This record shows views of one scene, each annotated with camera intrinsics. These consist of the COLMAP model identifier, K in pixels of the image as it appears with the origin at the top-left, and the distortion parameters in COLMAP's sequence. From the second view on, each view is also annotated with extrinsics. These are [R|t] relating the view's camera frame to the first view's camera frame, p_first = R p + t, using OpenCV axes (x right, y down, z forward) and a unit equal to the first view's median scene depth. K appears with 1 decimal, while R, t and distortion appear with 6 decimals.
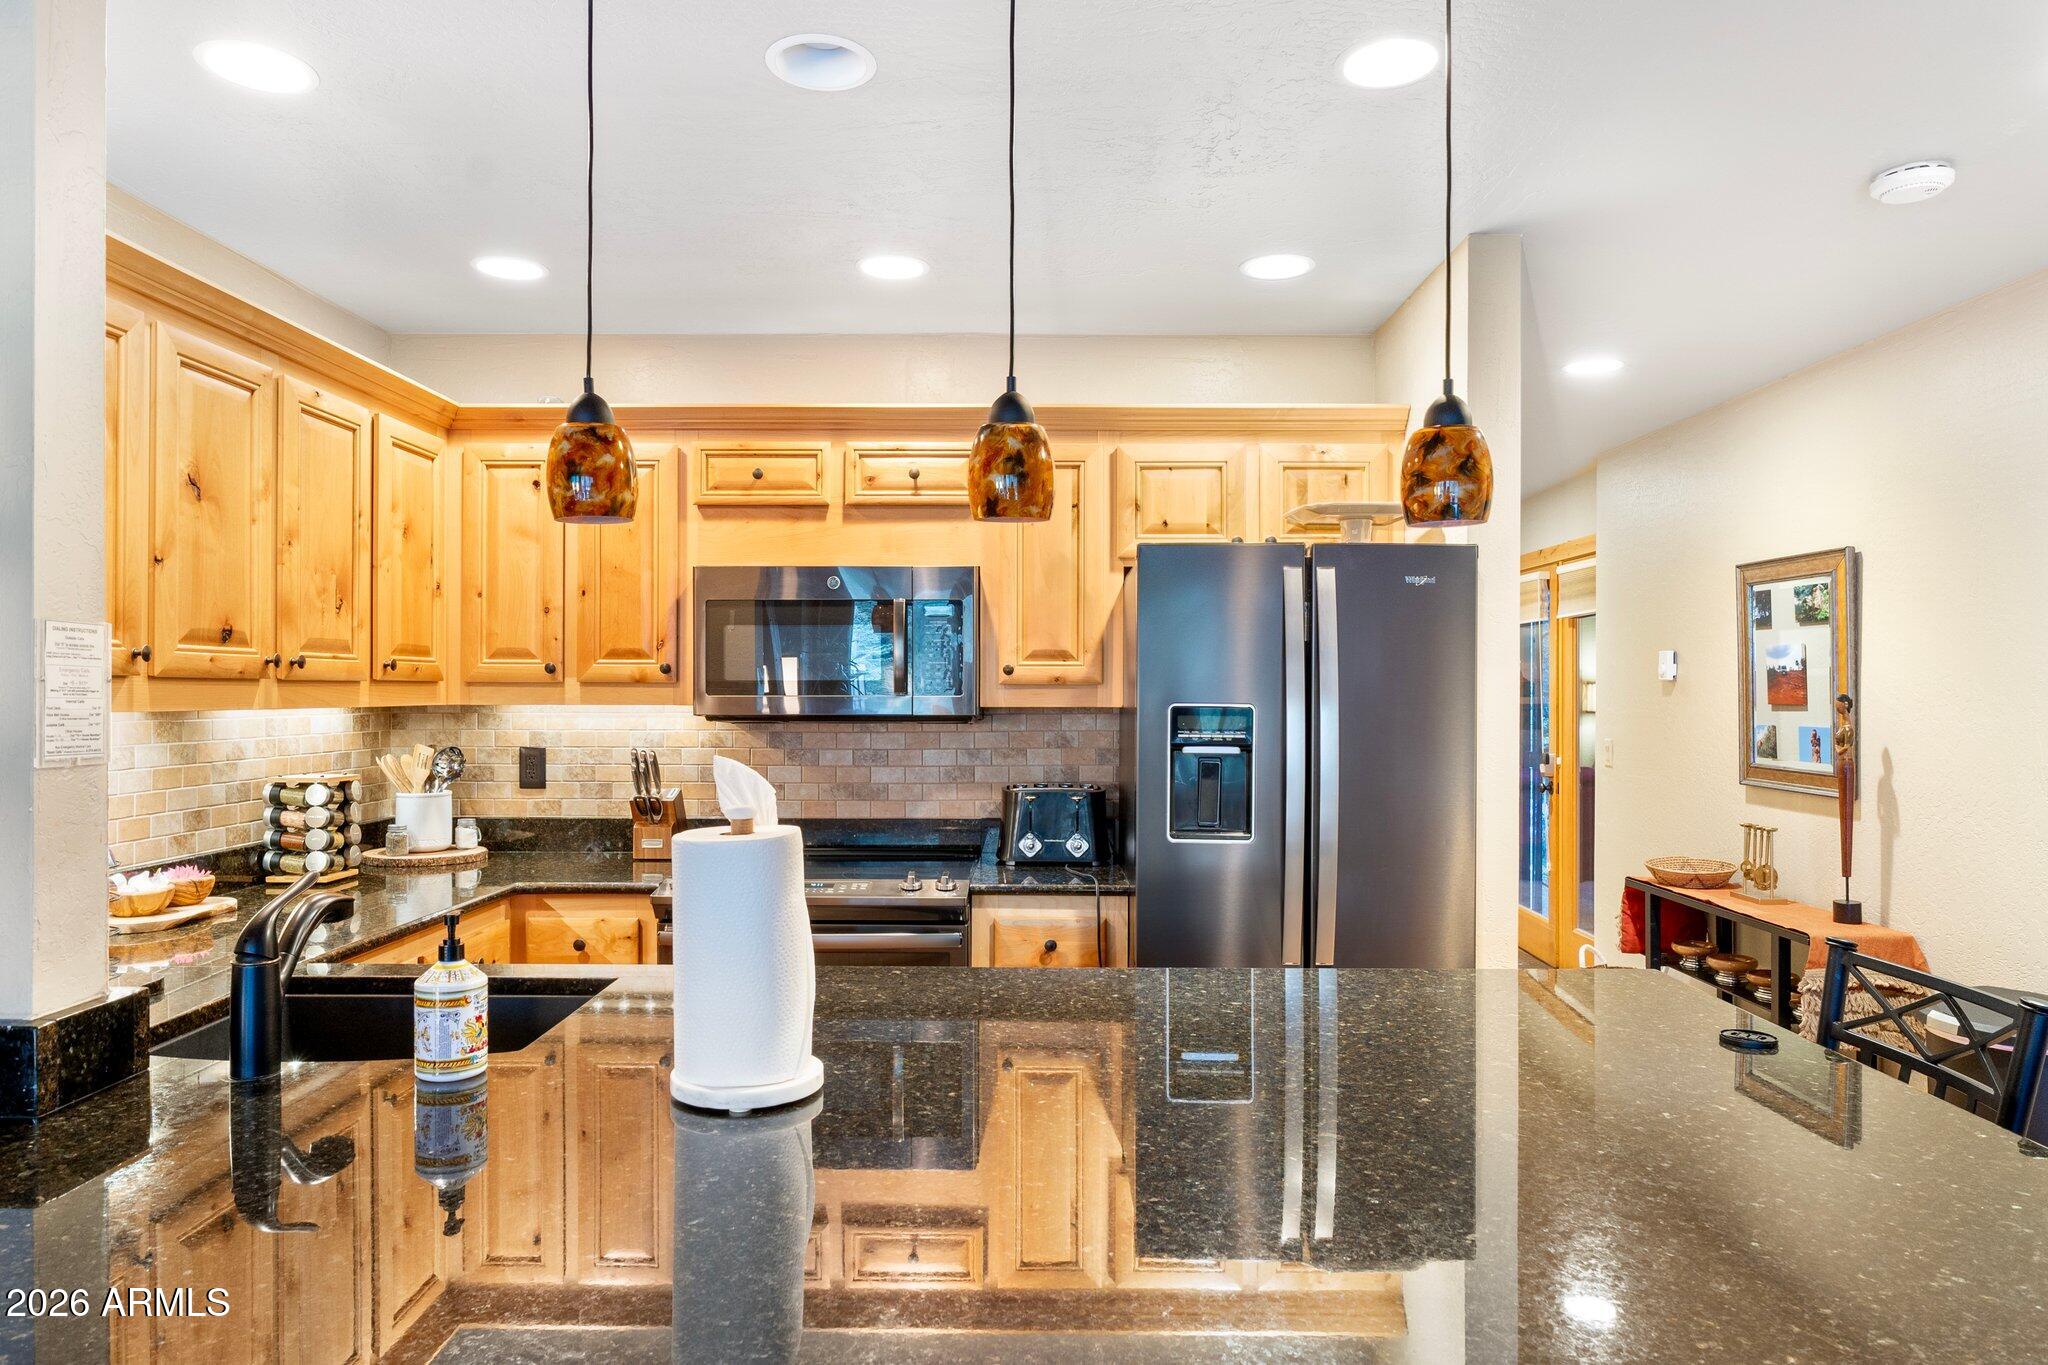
lens RADIAL K [[1290.5, 0, 1019.5], [0, 1290.5, 710.7], [0, 0, 1]] dist [-0.001192, 0.002022]
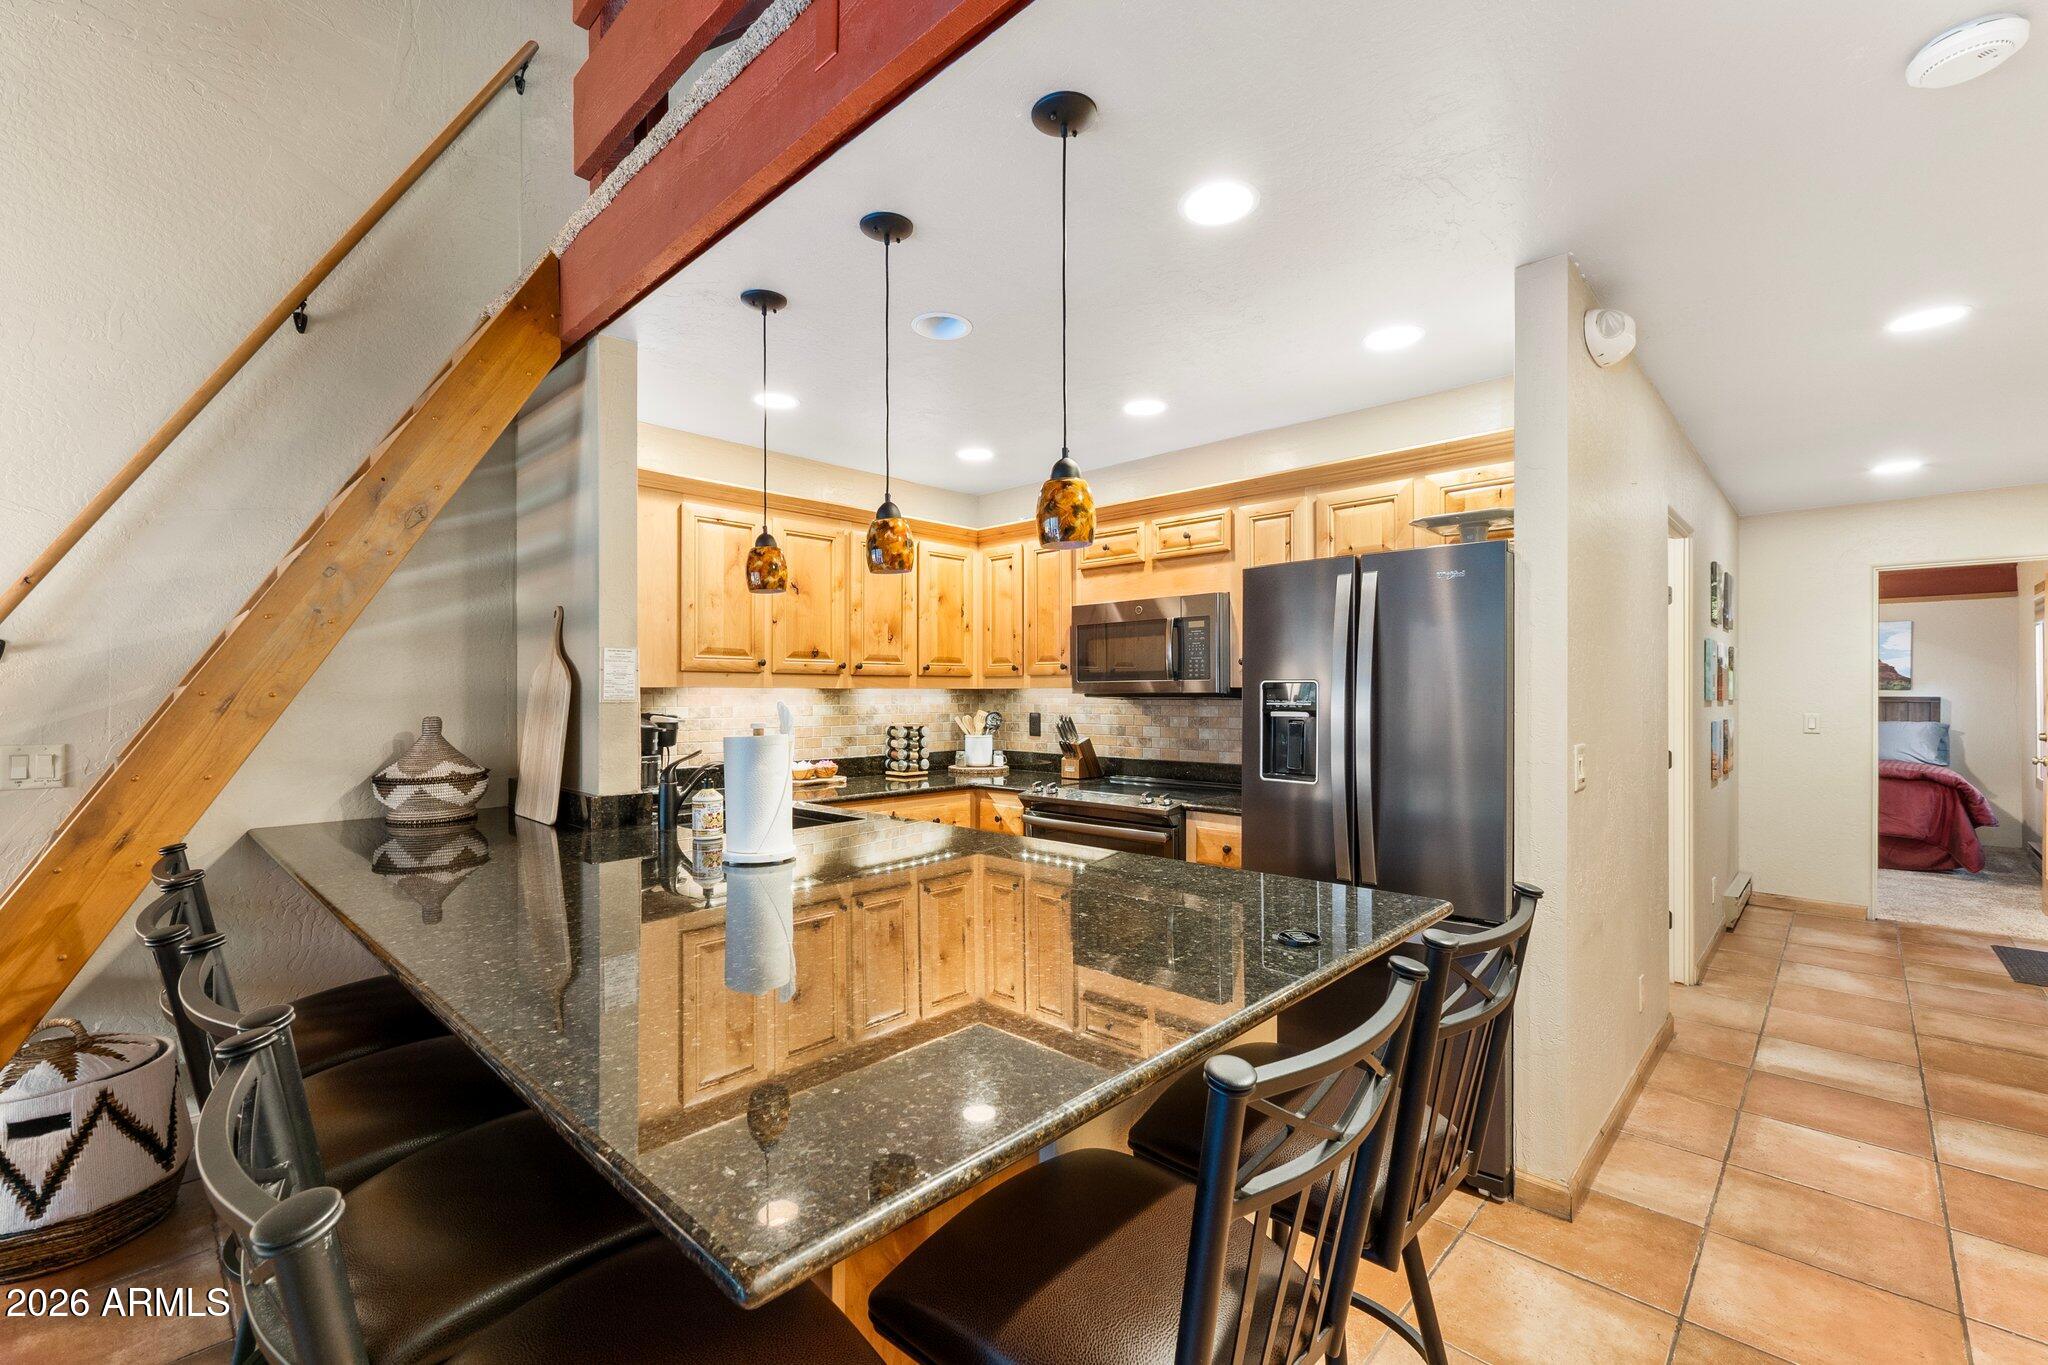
lens RADIAL K [[869.8, 0, 1022.2], [0, 869.8, 691.1], [0, 0, 1]] dist [0.008749, -0.001433]
pose [[0.735468, -0.006294, -0.677530, 0.513254], [-0.005705, 0.999864, -0.015481, 0.020135], [0.677536, 0.015251, 0.735332, 0.119901]]
